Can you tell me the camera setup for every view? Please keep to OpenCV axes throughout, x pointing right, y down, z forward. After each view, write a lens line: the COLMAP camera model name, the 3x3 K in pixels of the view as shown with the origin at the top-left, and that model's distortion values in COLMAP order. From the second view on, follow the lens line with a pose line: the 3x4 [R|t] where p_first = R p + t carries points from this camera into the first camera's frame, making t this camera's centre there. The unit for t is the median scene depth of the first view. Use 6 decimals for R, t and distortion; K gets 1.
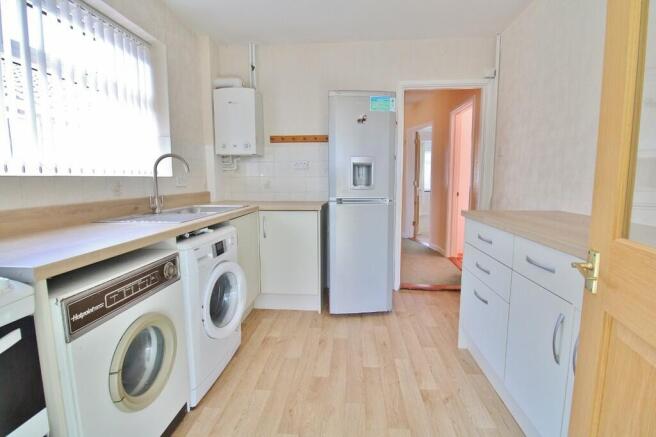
lens RADIAL K [[305.8, 0, 328.0], [0, 305.8, 218.5], [0, 0, 1]] dist [0.001570, 0.000245]
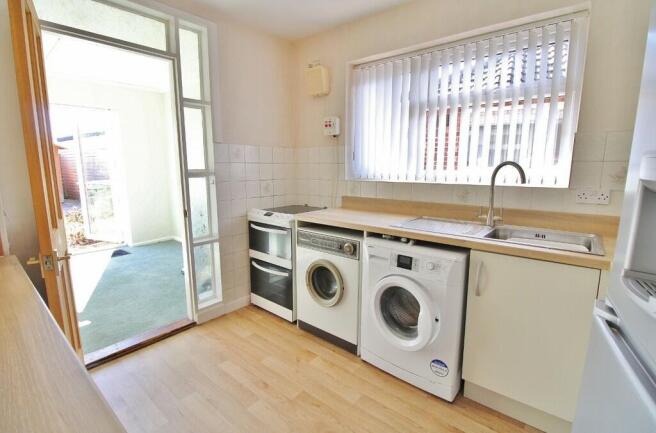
lens RADIAL K [[307.4, 0, 328.0], [0, 307.4, 216.5], [0, 0, 1]] dist [-0.020381, -0.000077]
pose [[-0.595982, 0.117033, -0.794423, 0.571081], [-0.098312, 0.971245, 0.216837, -0.235235], [0.796957, 0.207332, -0.567339, 1.341730]]
